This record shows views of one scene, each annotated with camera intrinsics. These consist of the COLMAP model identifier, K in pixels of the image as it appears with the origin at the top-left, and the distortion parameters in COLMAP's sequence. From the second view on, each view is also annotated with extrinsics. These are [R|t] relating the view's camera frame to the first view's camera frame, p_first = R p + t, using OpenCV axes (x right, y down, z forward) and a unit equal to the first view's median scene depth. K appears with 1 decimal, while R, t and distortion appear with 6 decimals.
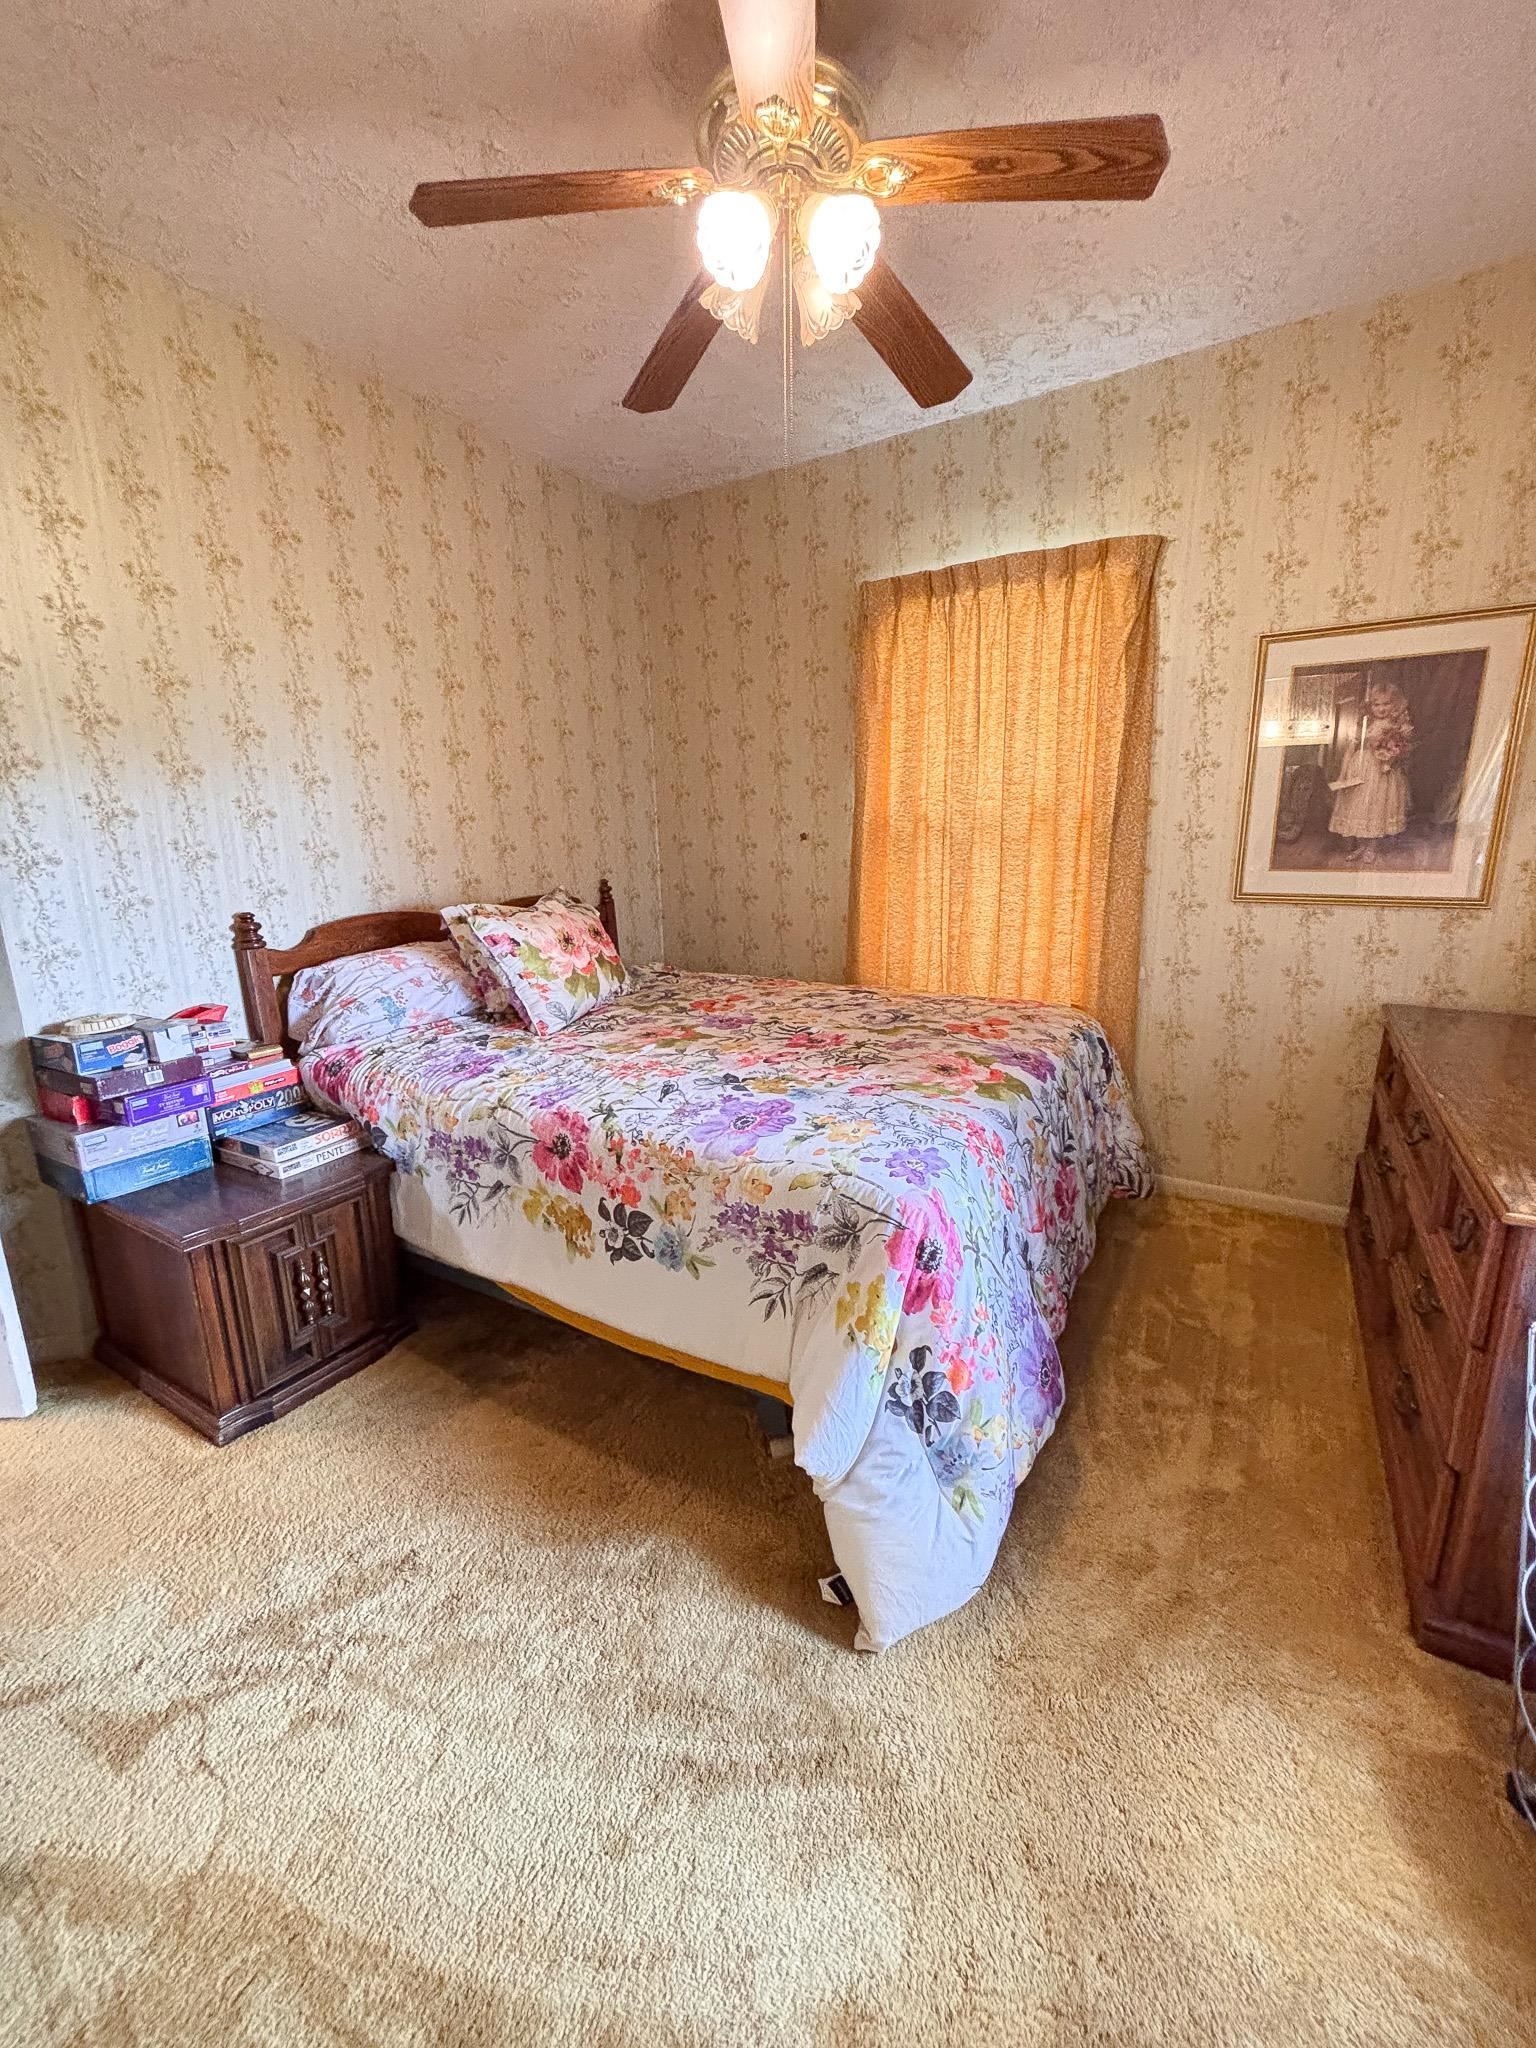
lens RADIAL K [[821.5, 0, 772.6], [0, 821.5, 1026.0], [0, 0, 1]] dist [-0.008881, 0.001979]
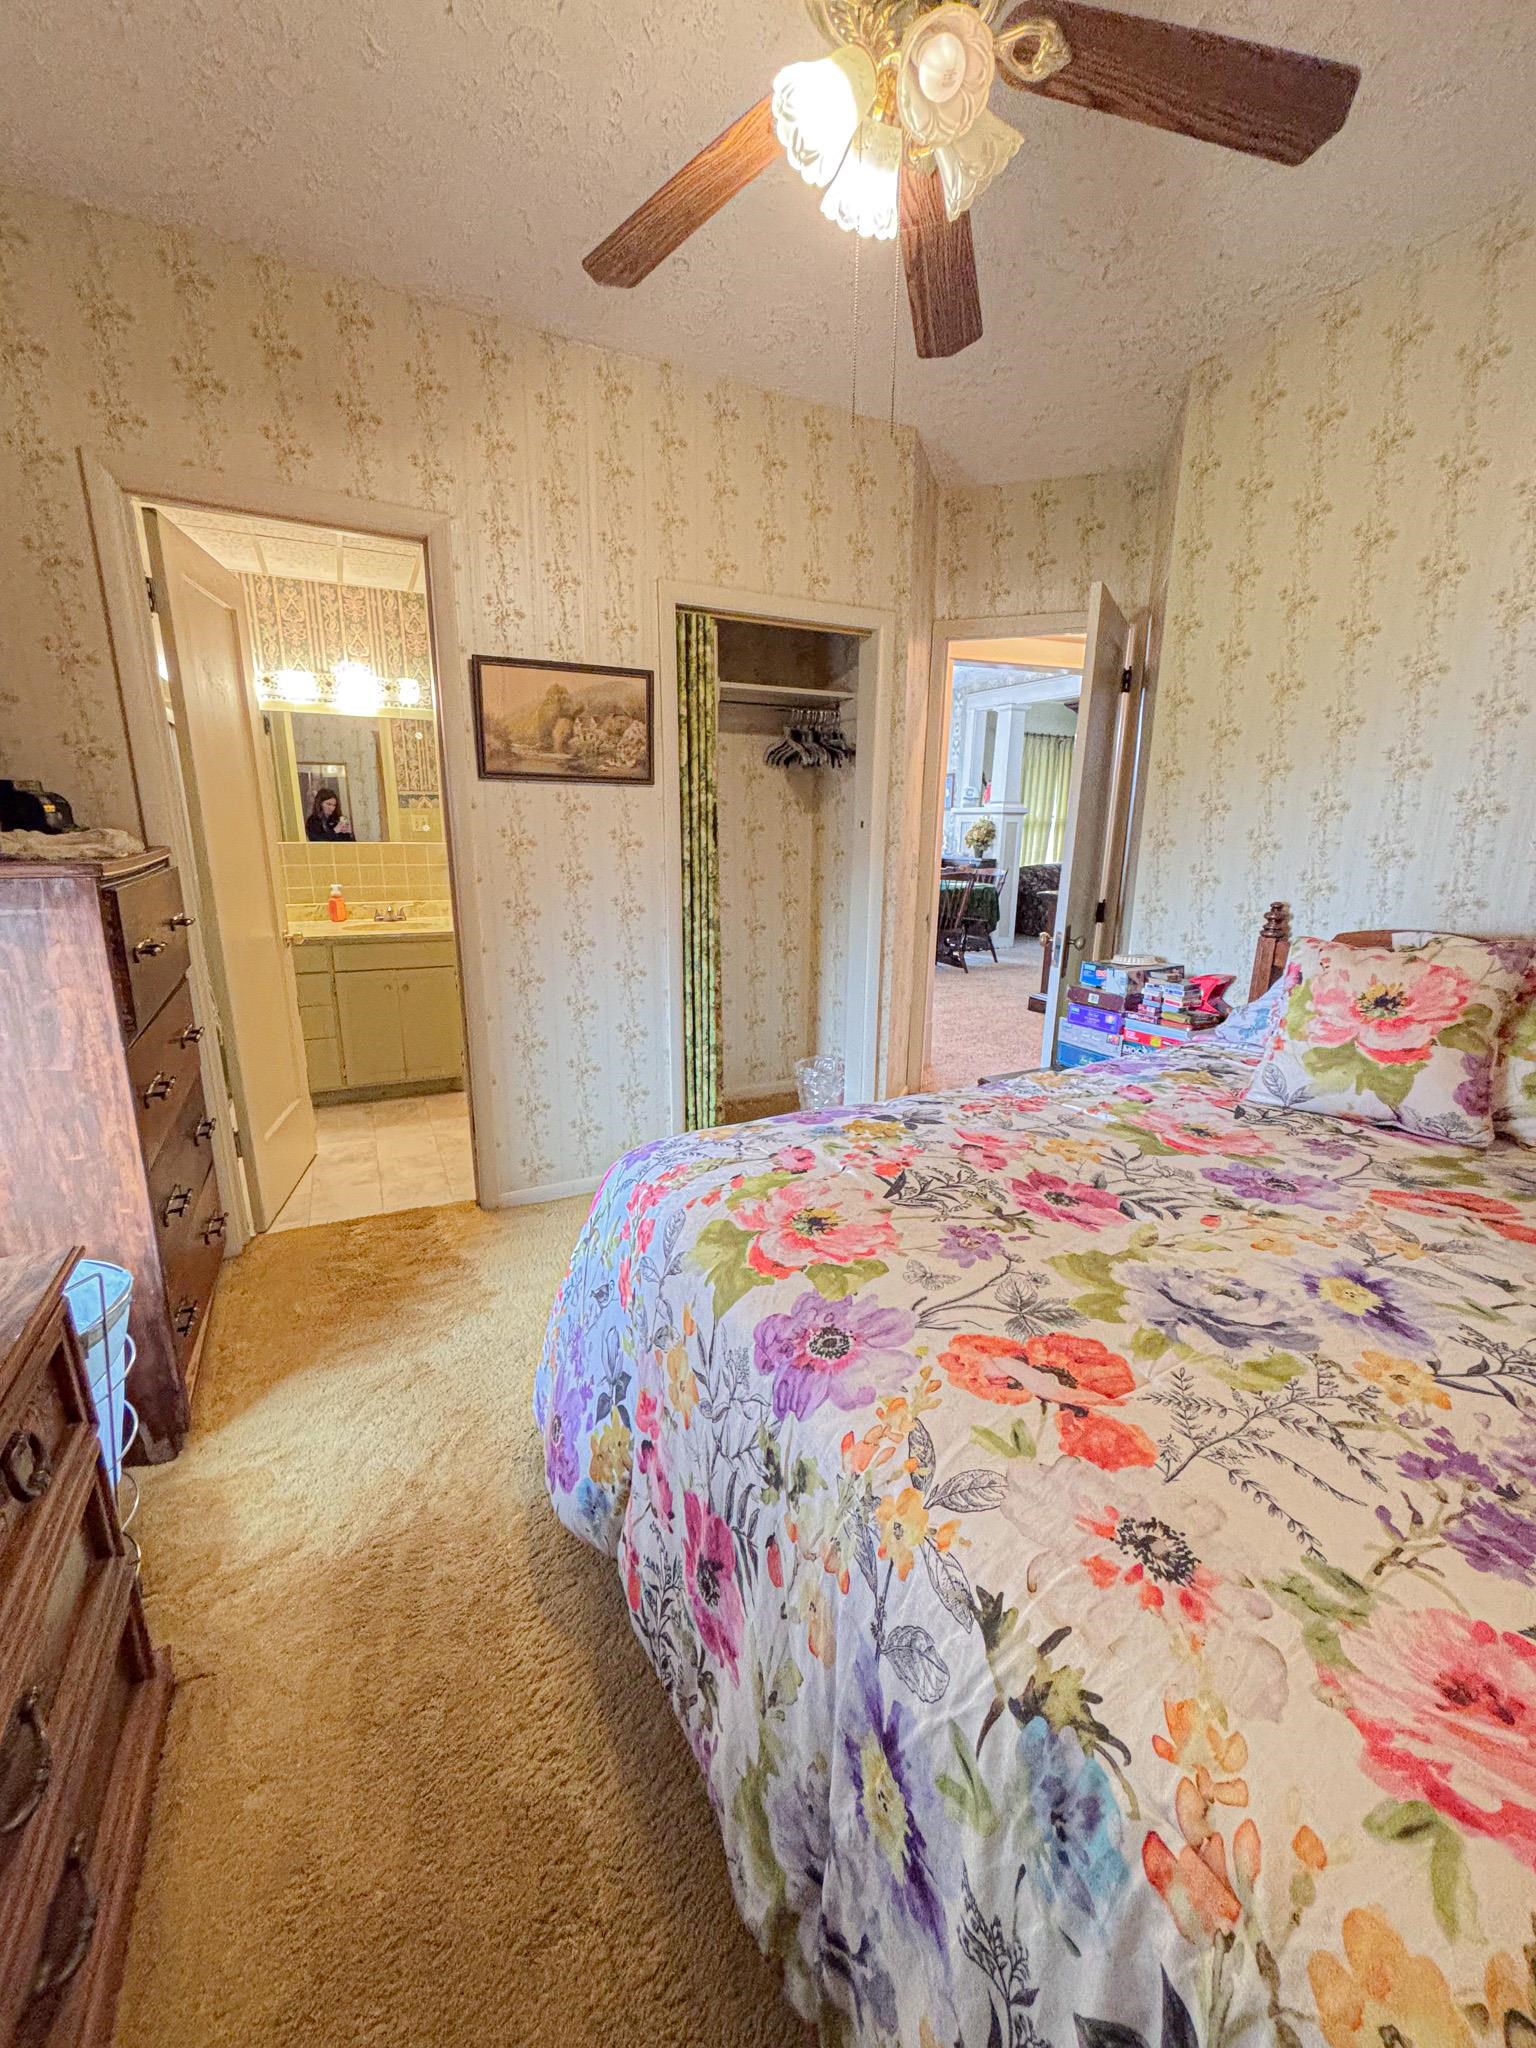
lens RADIAL K [[821.5, 0, 772.0], [0, 821.5, 1019.8], [0, 0, 1]] dist [-0.008881, 0.001979]
pose [[-0.531776, 0.211908, -0.819945, 0.662333], [-0.193857, 0.912023, 0.361431, -0.289357], [0.824399, 0.351153, -0.443912, 1.123261]]
